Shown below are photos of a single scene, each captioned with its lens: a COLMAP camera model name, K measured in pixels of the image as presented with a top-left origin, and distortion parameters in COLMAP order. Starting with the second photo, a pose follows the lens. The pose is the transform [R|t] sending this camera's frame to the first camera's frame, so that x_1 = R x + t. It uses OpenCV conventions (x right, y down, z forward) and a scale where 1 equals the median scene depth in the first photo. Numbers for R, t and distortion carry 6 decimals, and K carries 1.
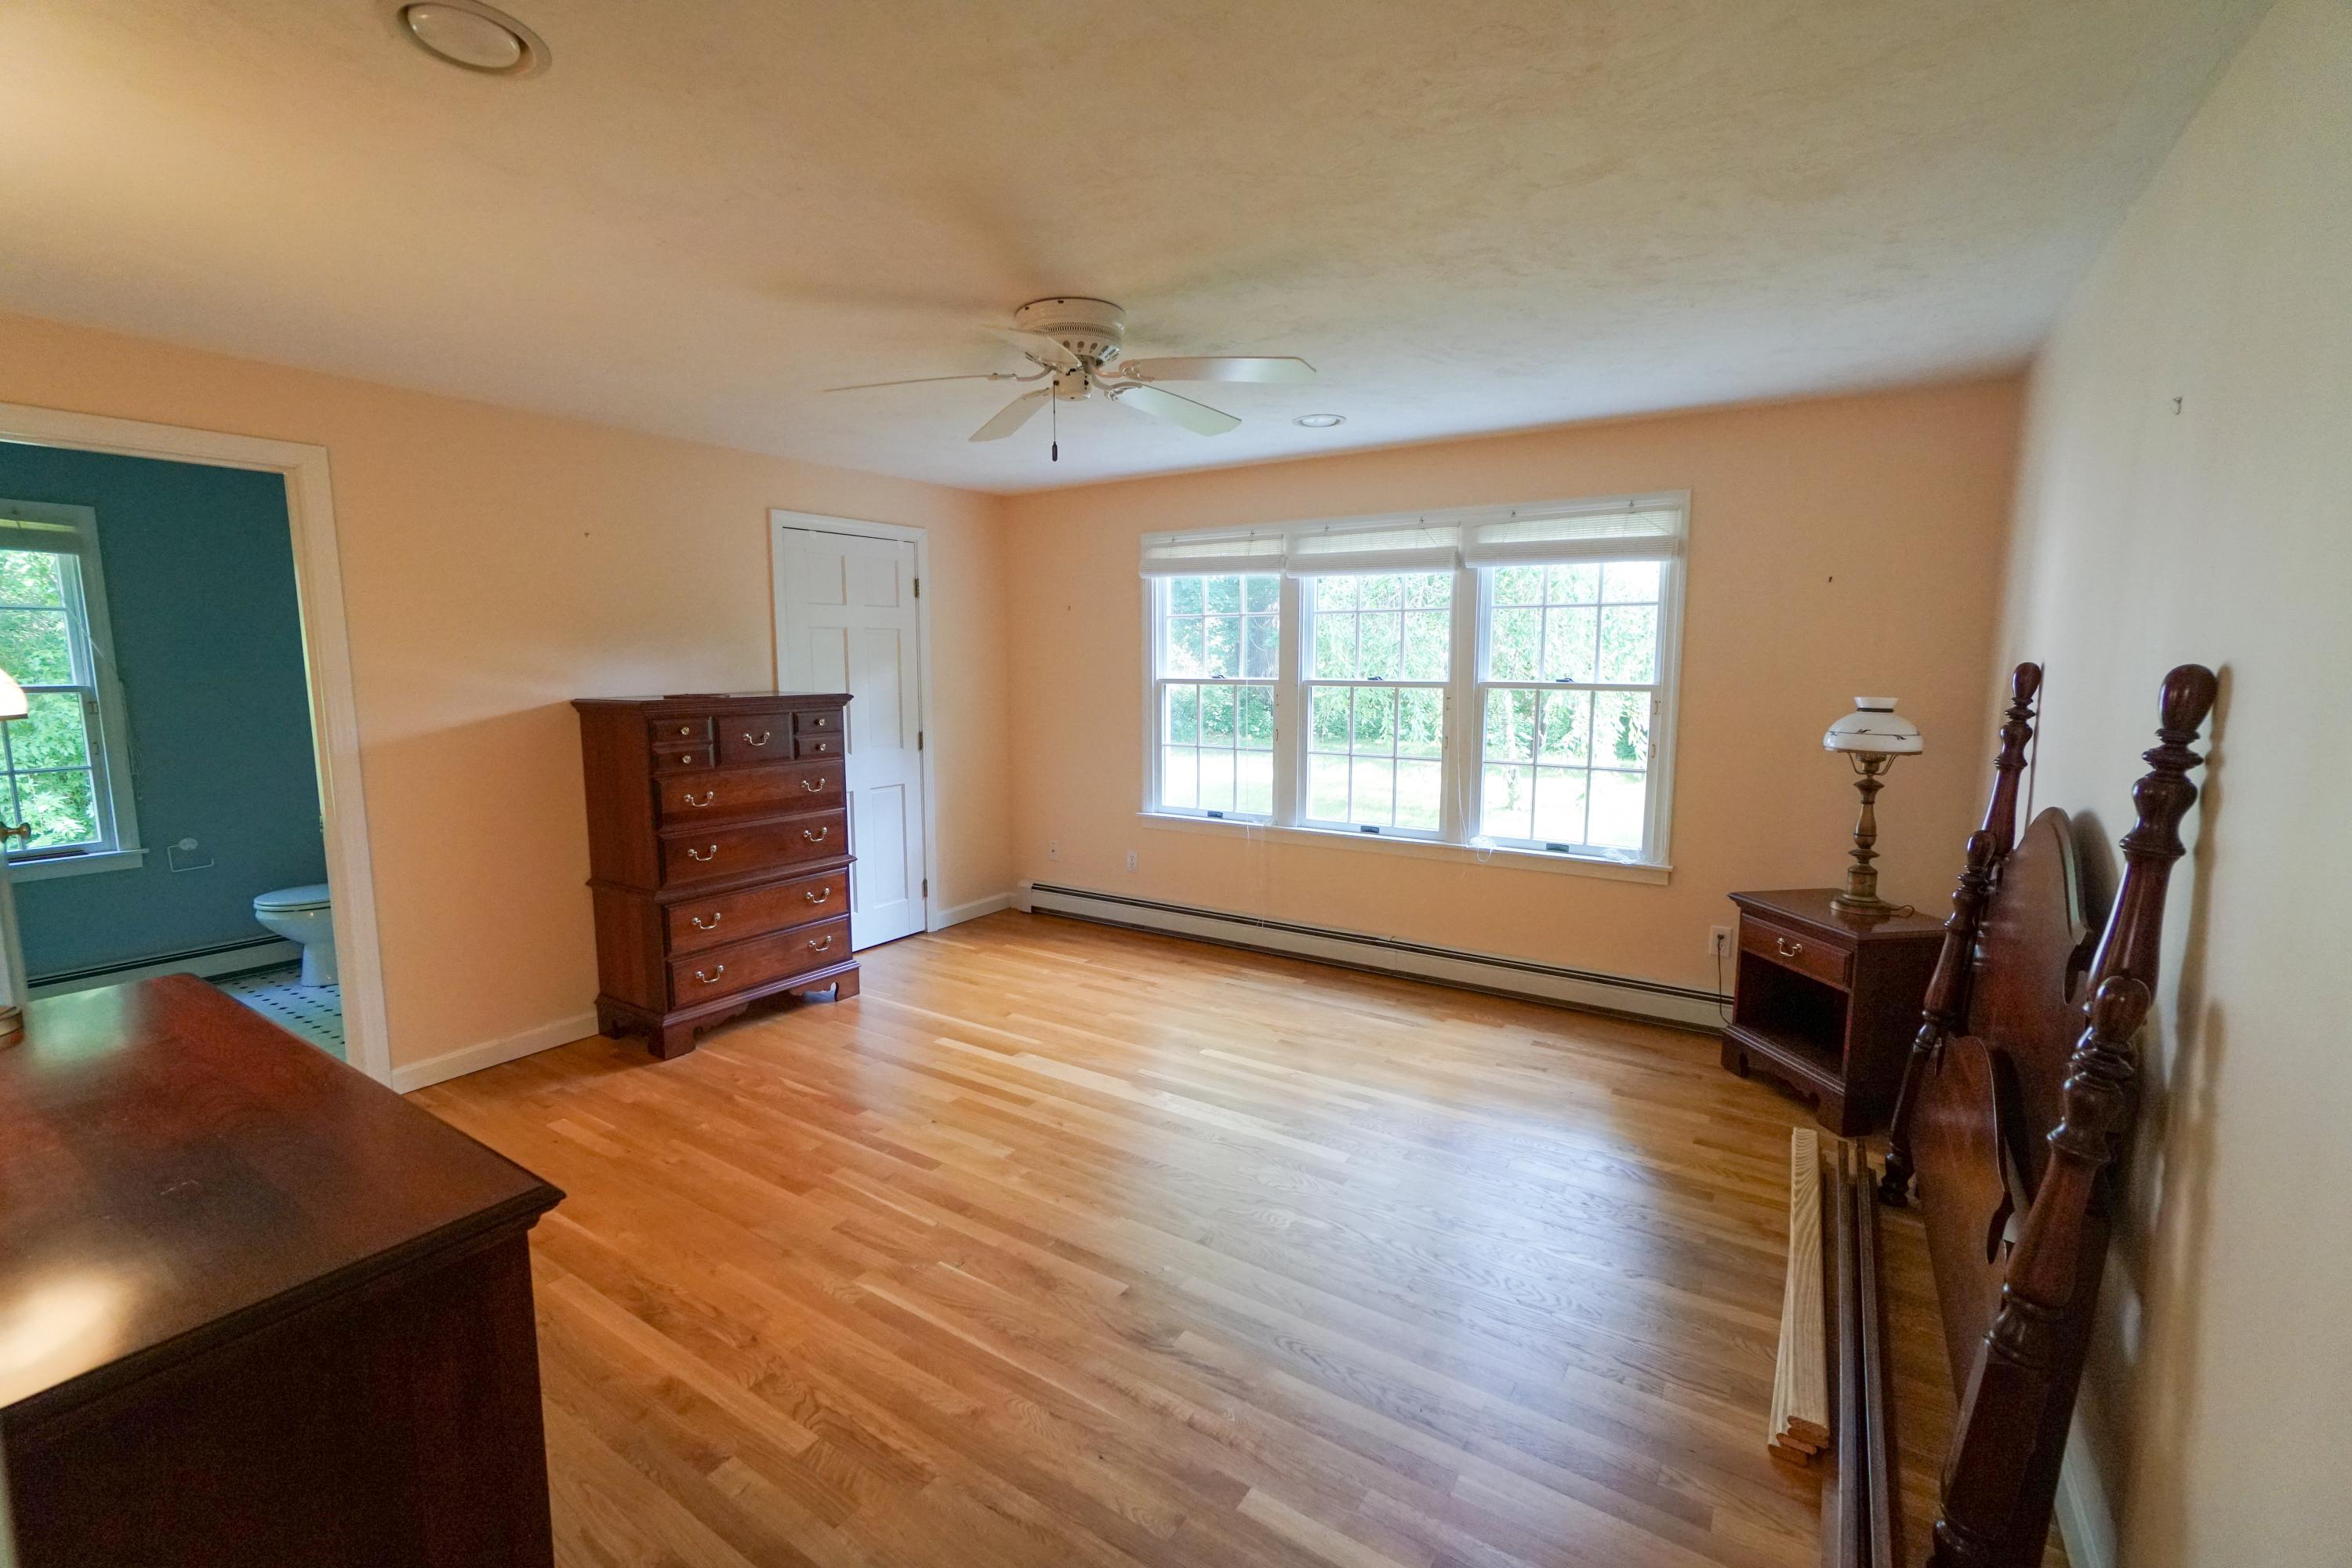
lens RADIAL K [[1049.2, 0, 1149.8], [0, 1049.2, 780.5], [0, 0, 1]] dist [-0.020359, 0.016692]
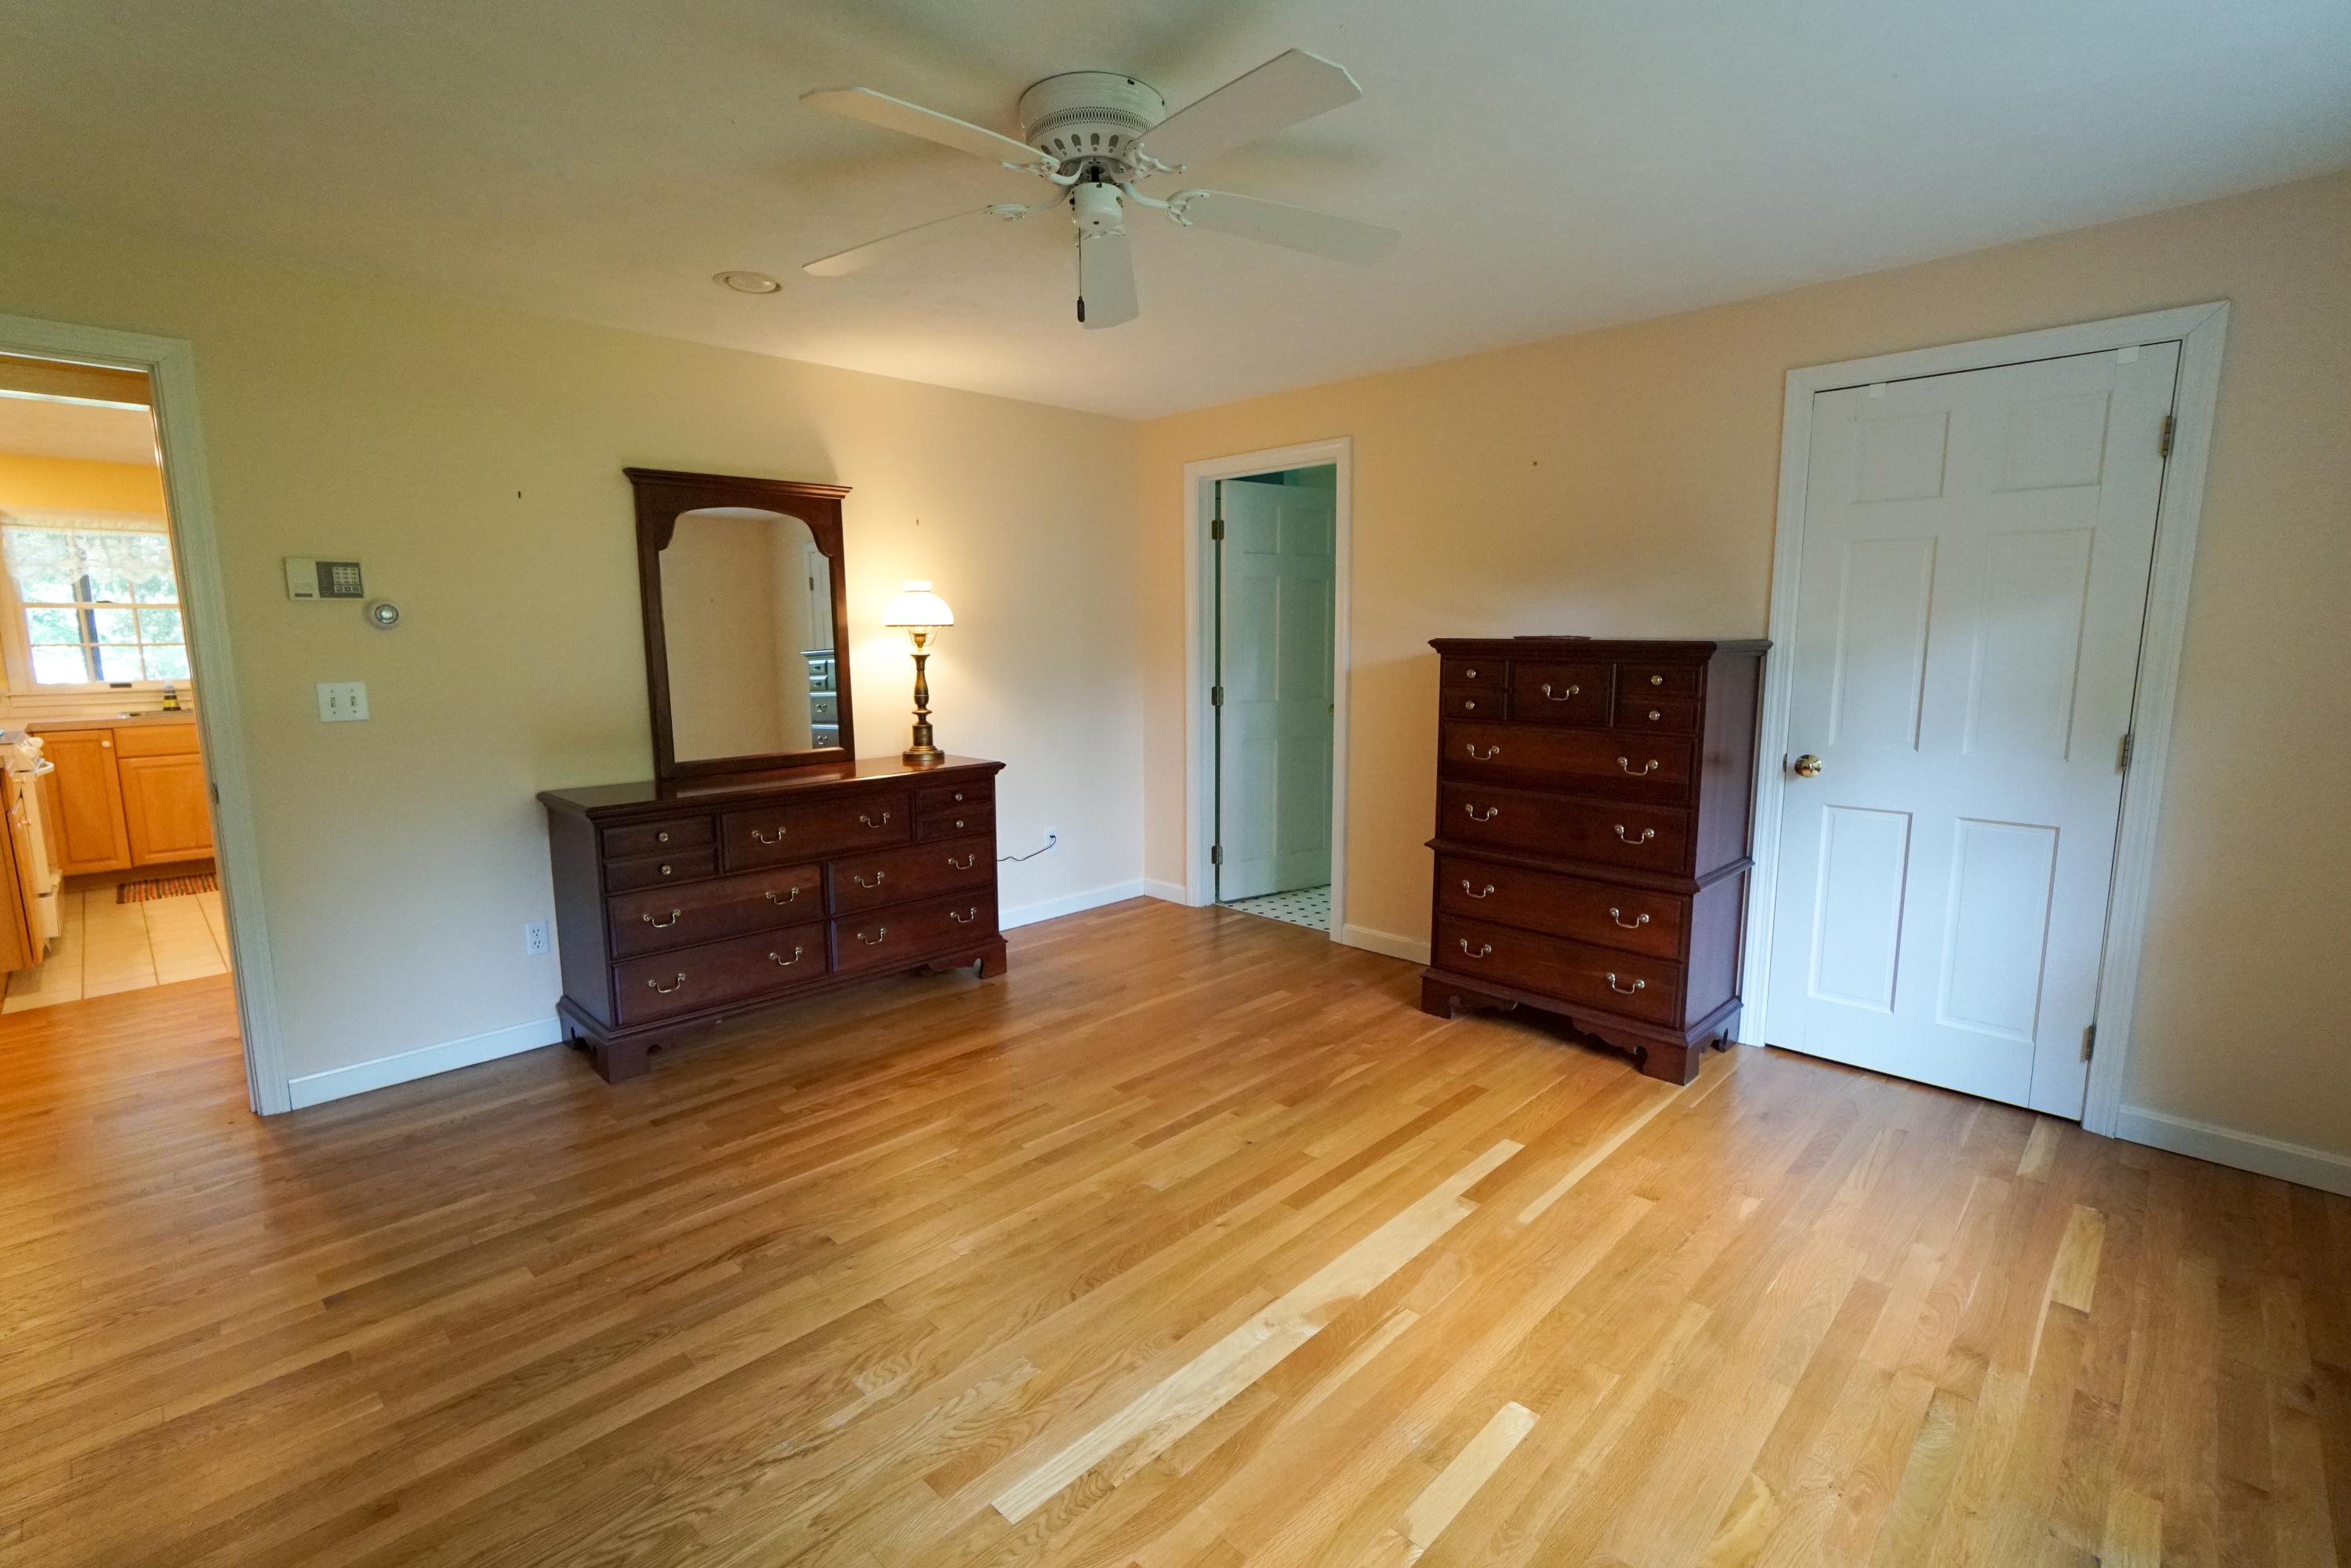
lens RADIAL K [[1048.8, 0, 1149.3], [0, 1048.8, 780.5], [0, 0, 1]] dist [-0.020359, 0.016692]
pose [[-0.203270, 0.143835, -0.968500, 0.505331], [-0.113462, 0.979027, 0.169212, -0.079384], [0.972526, 0.144283, -0.182687, 0.901201]]
